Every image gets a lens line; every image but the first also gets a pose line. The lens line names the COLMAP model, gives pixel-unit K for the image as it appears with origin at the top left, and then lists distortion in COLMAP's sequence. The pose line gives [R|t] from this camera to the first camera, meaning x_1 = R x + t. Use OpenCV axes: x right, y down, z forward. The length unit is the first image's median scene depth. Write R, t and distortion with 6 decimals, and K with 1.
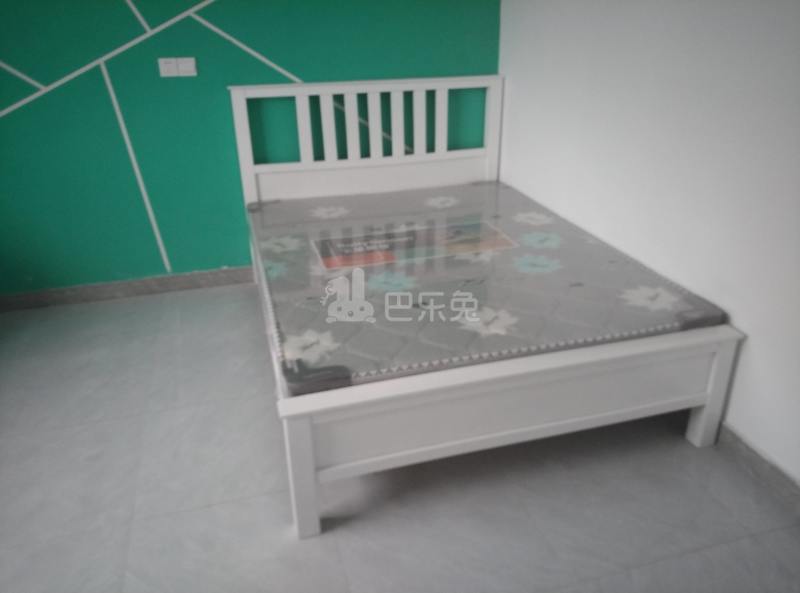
lens RADIAL K [[618.8, 0, 400.0], [0, 618.8, 296.5], [0, 0, 1]] dist [0.025774, -0.001801]
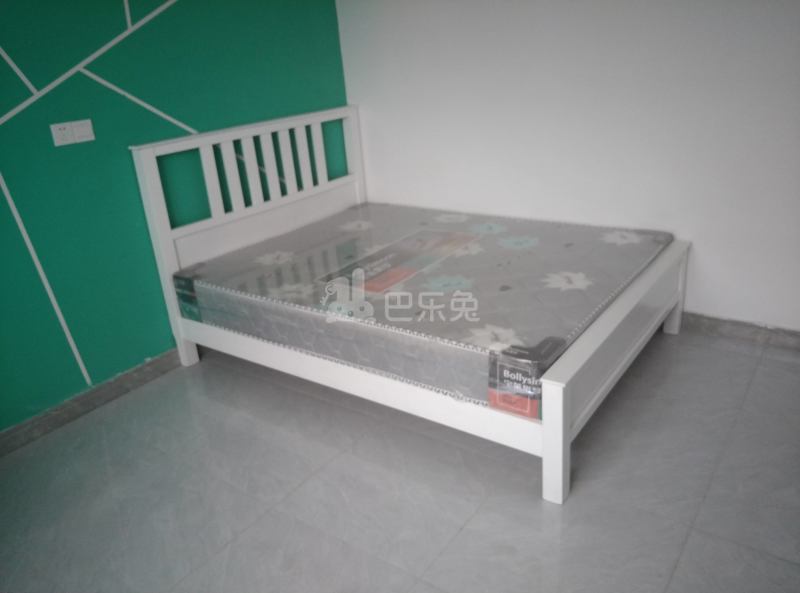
lens RADIAL K [[642.6, 0, 400.0], [0, 642.6, 296.5], [0, 0, 1]] dist [-0.003485, 0.000164]
pose [[0.789872, -0.270394, 0.550444, -0.511475], [0.318784, 0.947793, 0.008136, -0.028343], [-0.523907, 0.169046, 0.834832, 0.092690]]
